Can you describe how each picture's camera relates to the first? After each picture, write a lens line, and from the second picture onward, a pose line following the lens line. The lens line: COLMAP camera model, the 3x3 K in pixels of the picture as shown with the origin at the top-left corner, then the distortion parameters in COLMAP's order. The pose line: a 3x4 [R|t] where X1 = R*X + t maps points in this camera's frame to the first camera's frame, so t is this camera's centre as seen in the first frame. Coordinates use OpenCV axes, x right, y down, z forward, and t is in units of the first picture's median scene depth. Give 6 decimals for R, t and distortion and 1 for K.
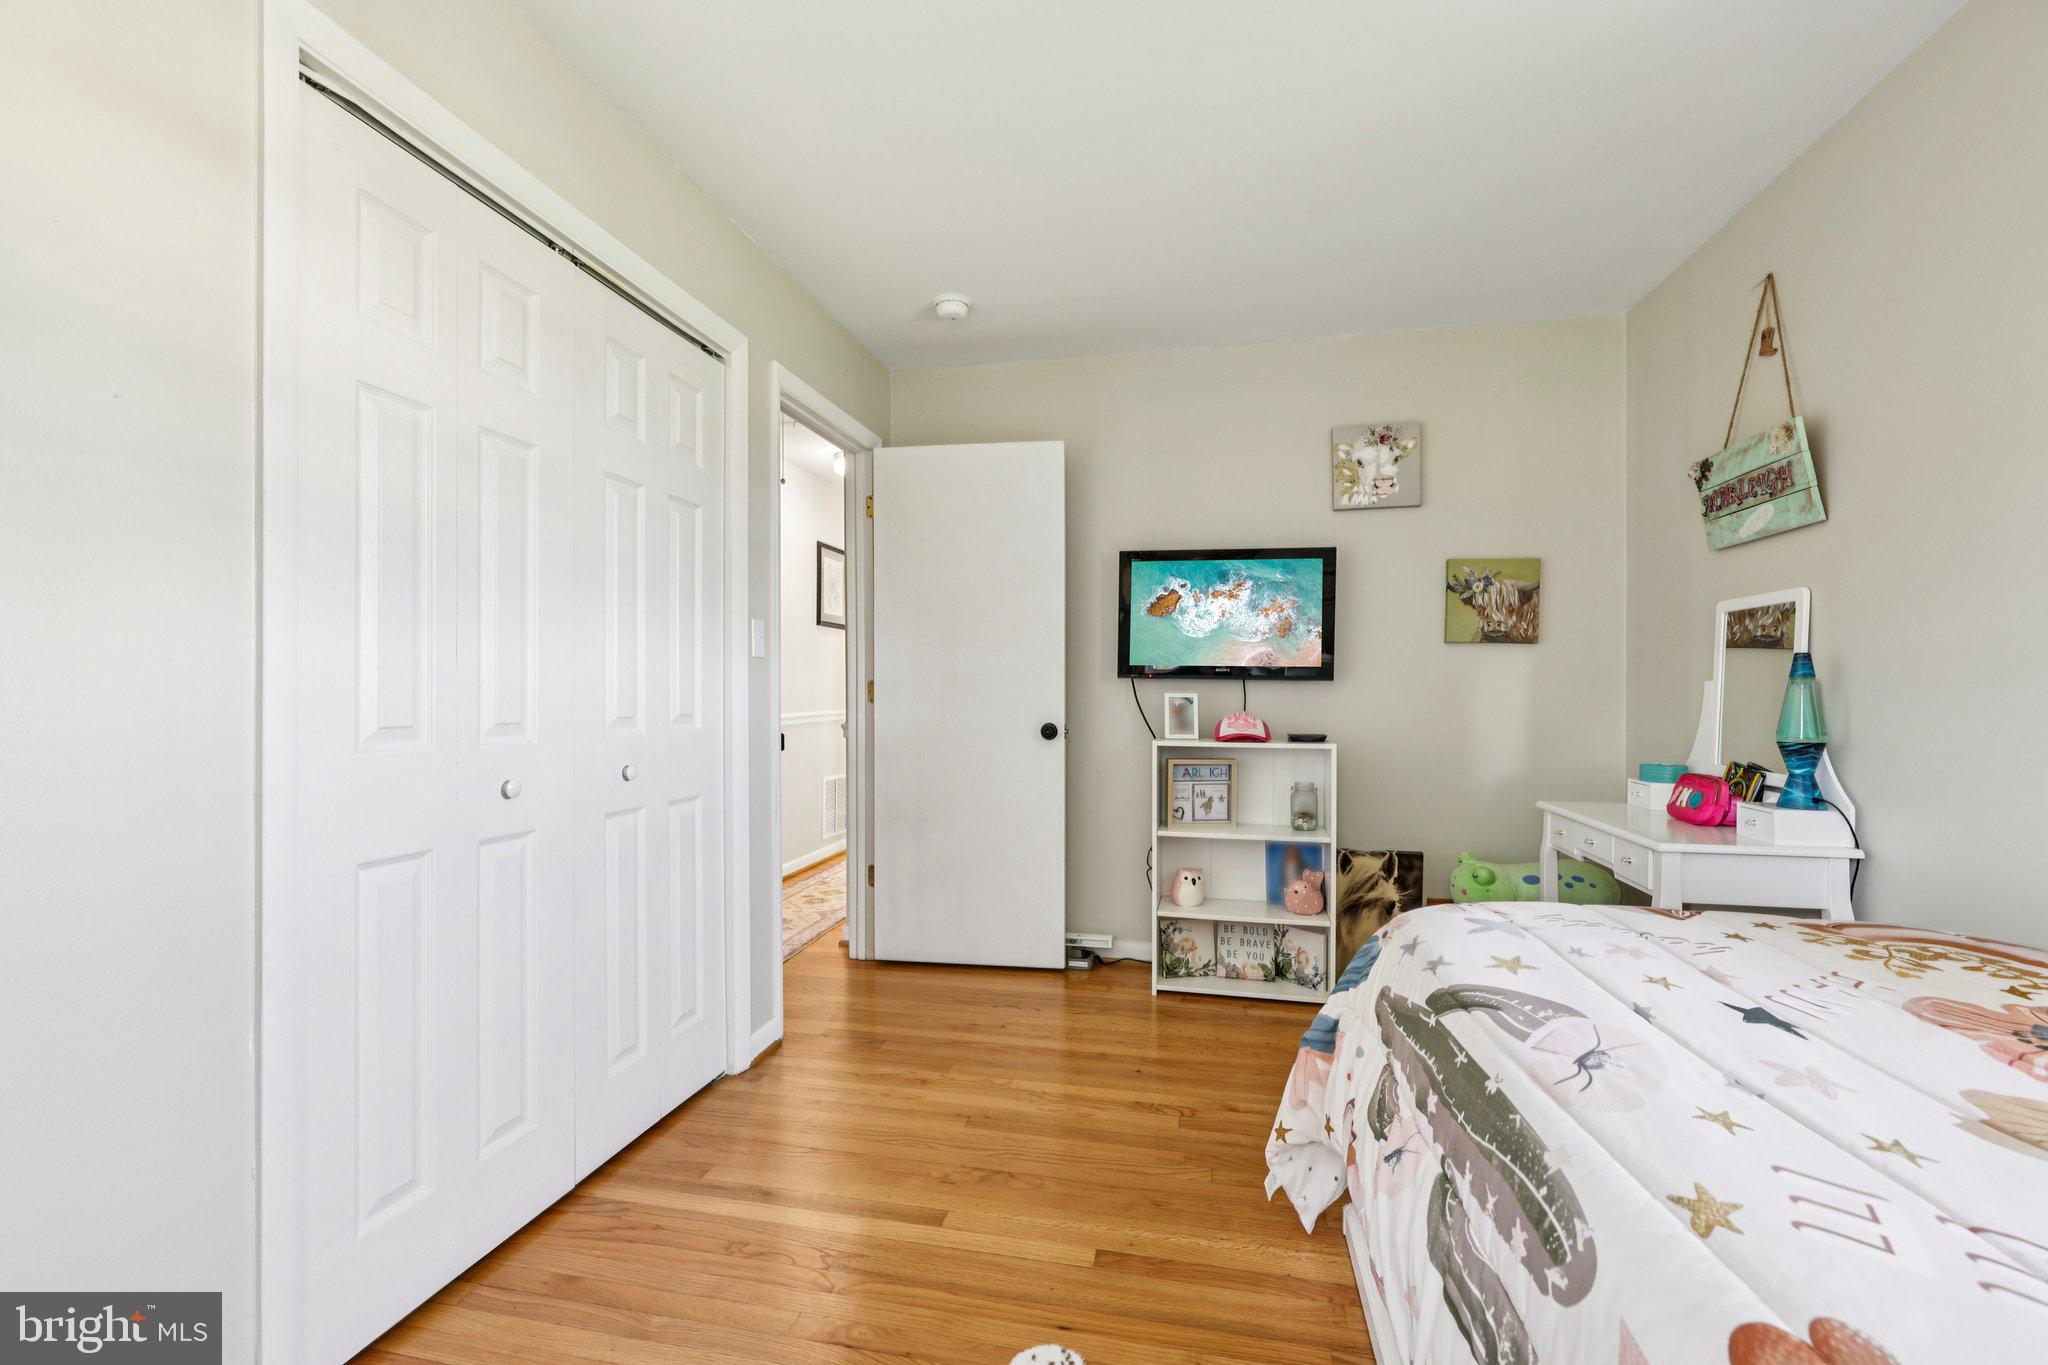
lens RADIAL K [[865.0, 0, 1004.2], [0, 865.0, 689.0], [0, 0, 1]] dist [-0.001229, 0.000498]
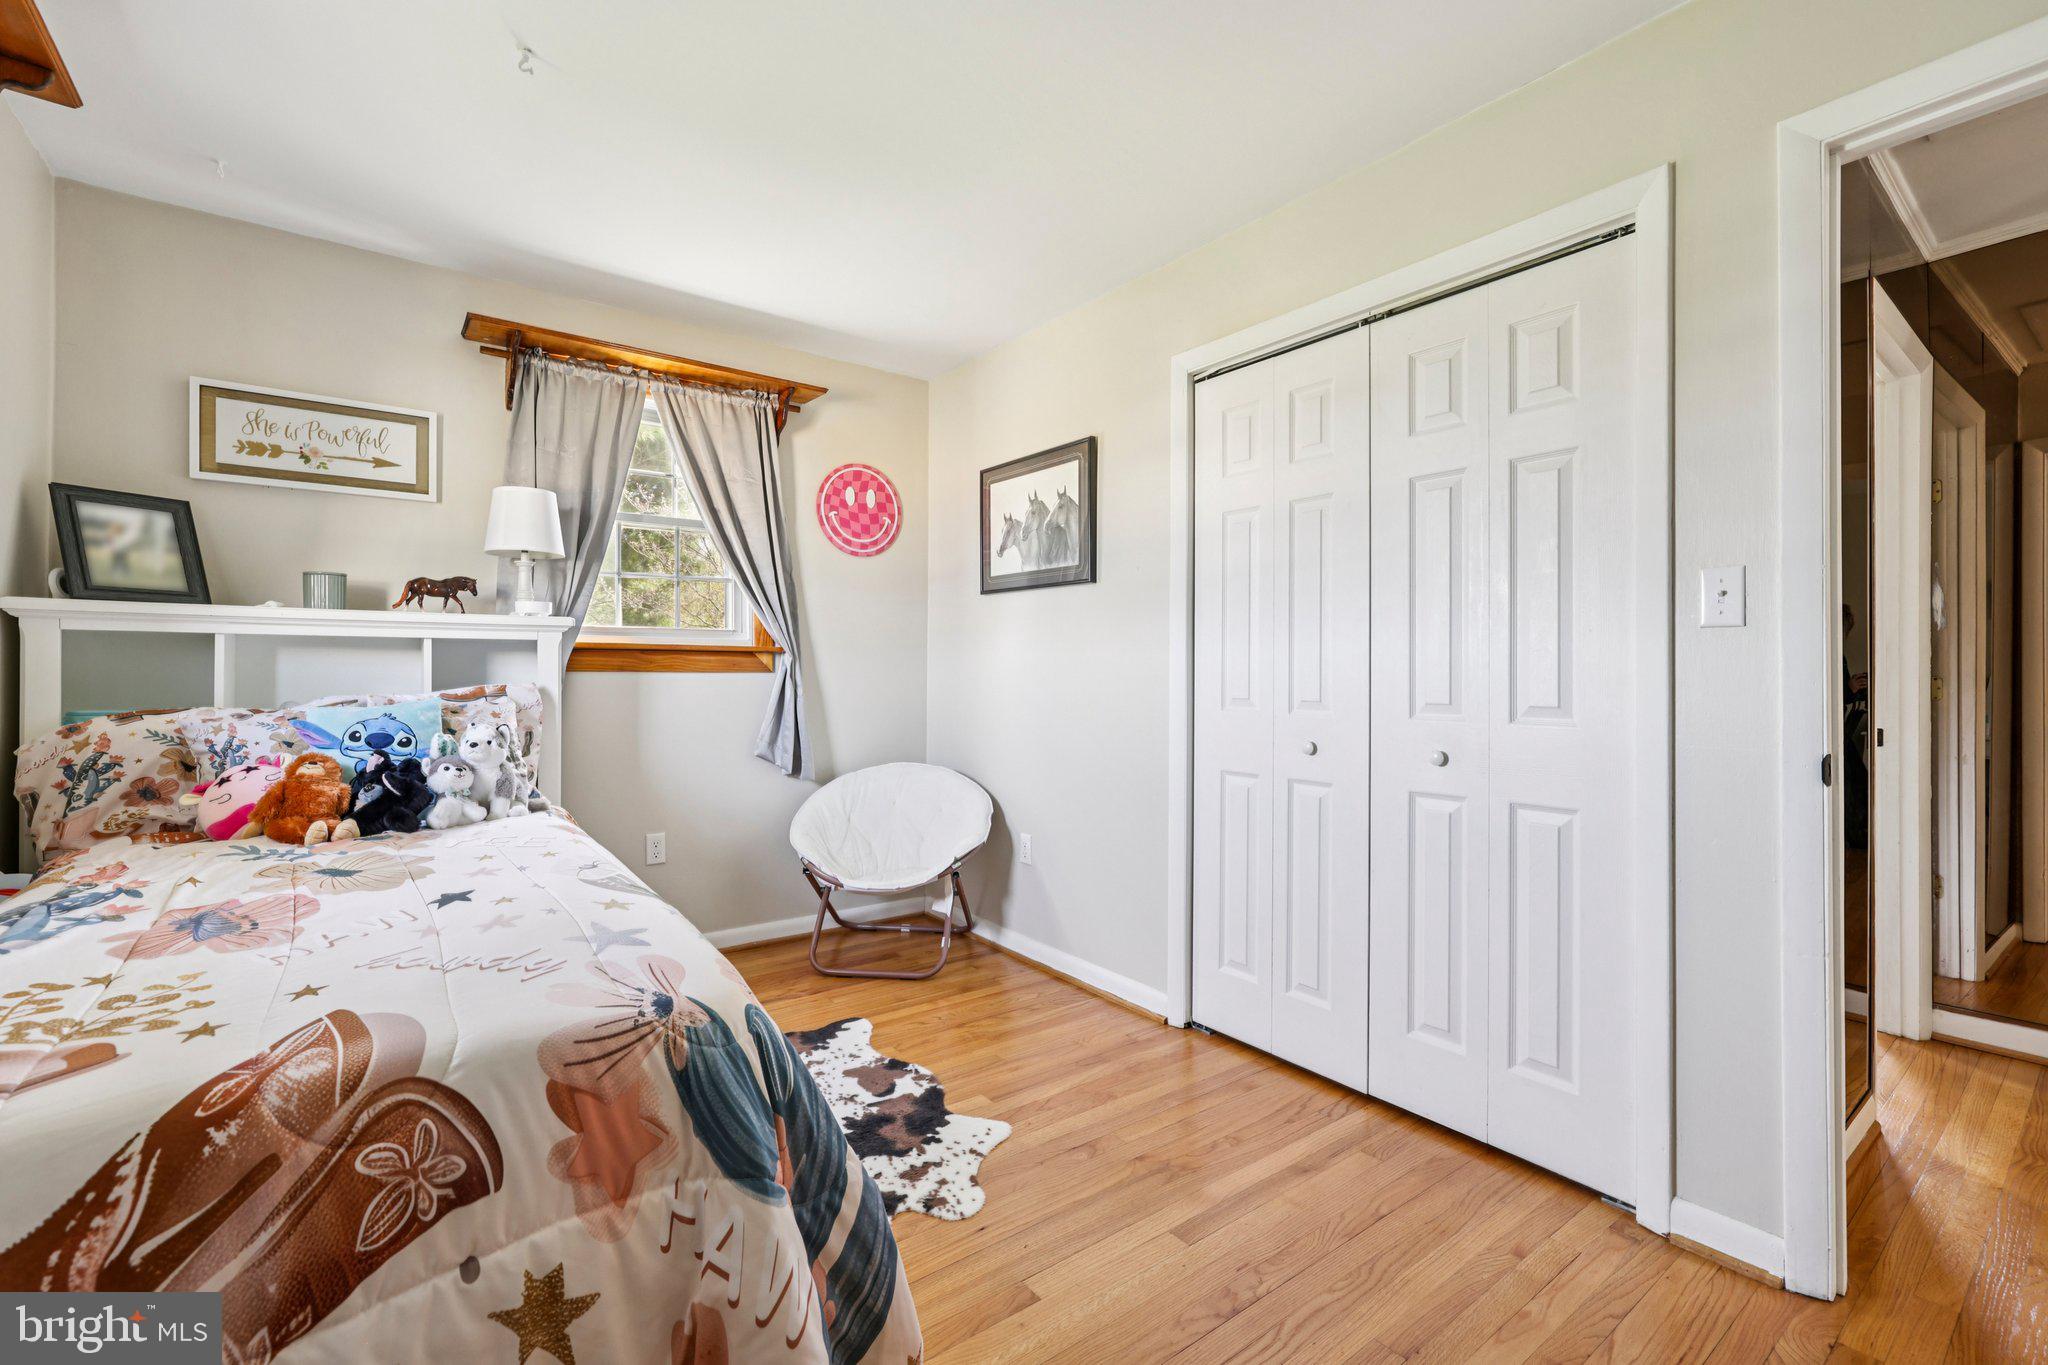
lens RADIAL K [[865.0, 0, 1007.0], [0, 865.0, 677.1], [0, 0, 1]] dist [-0.001229, 0.000498]
pose [[-0.641445, -0.006437, -0.767142, 0.751812], [-0.005315, 0.999978, -0.003946, 0.009182], [0.767150, 0.001546, -0.641465, 1.417354]]
